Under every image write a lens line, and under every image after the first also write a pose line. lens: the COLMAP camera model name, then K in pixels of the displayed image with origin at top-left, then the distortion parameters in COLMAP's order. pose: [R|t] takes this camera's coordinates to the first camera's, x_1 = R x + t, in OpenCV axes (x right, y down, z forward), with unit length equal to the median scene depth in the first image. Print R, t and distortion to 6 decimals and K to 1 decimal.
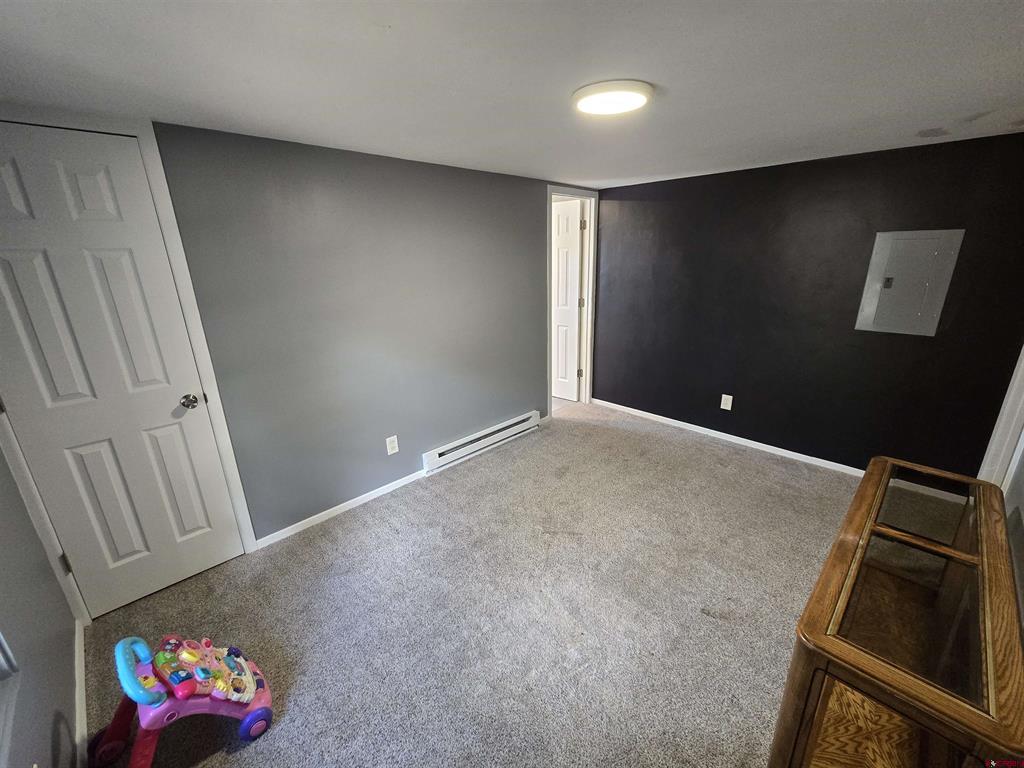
lens RADIAL K [[420.2, 0, 514.5], [0, 420.2, 384.2], [0, 0, 1]] dist [-0.000384, 0.000998]
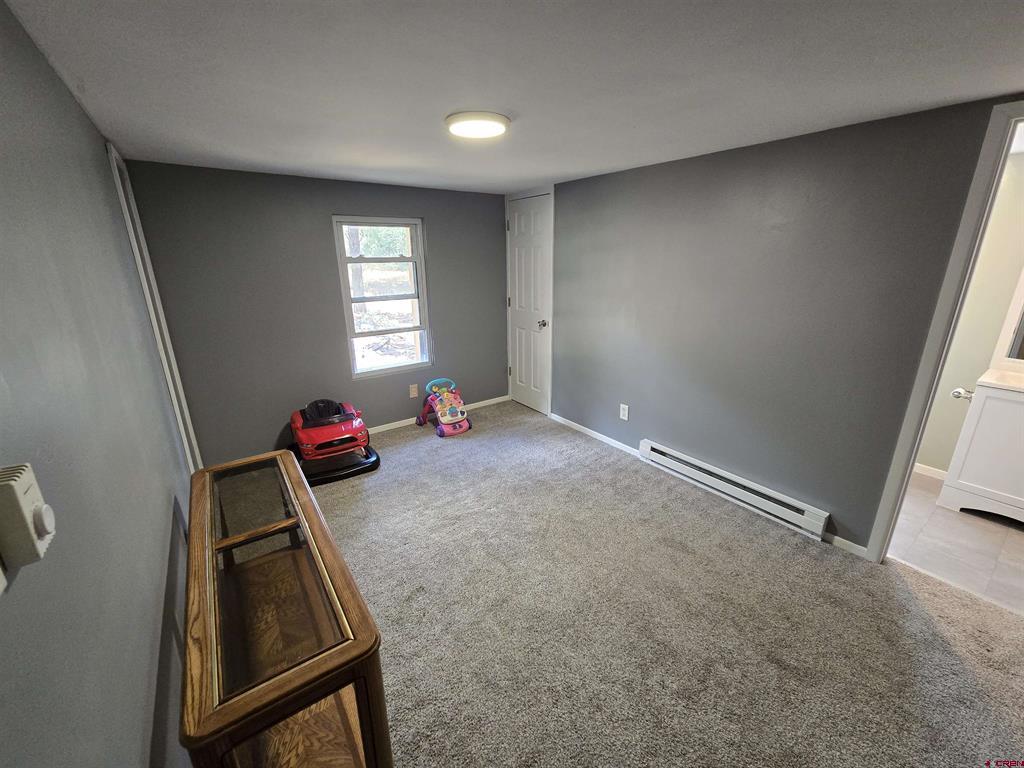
lens RADIAL K [[420.2, 0, 513.7], [0, 420.2, 383.1], [0, 0, 1]] dist [-0.000384, 0.000998]
pose [[-0.146037, 0.310657, -0.939237, 0.795598], [-0.293085, 0.893207, 0.341003, -0.227333], [0.944867, 0.325075, -0.039392, 0.687883]]
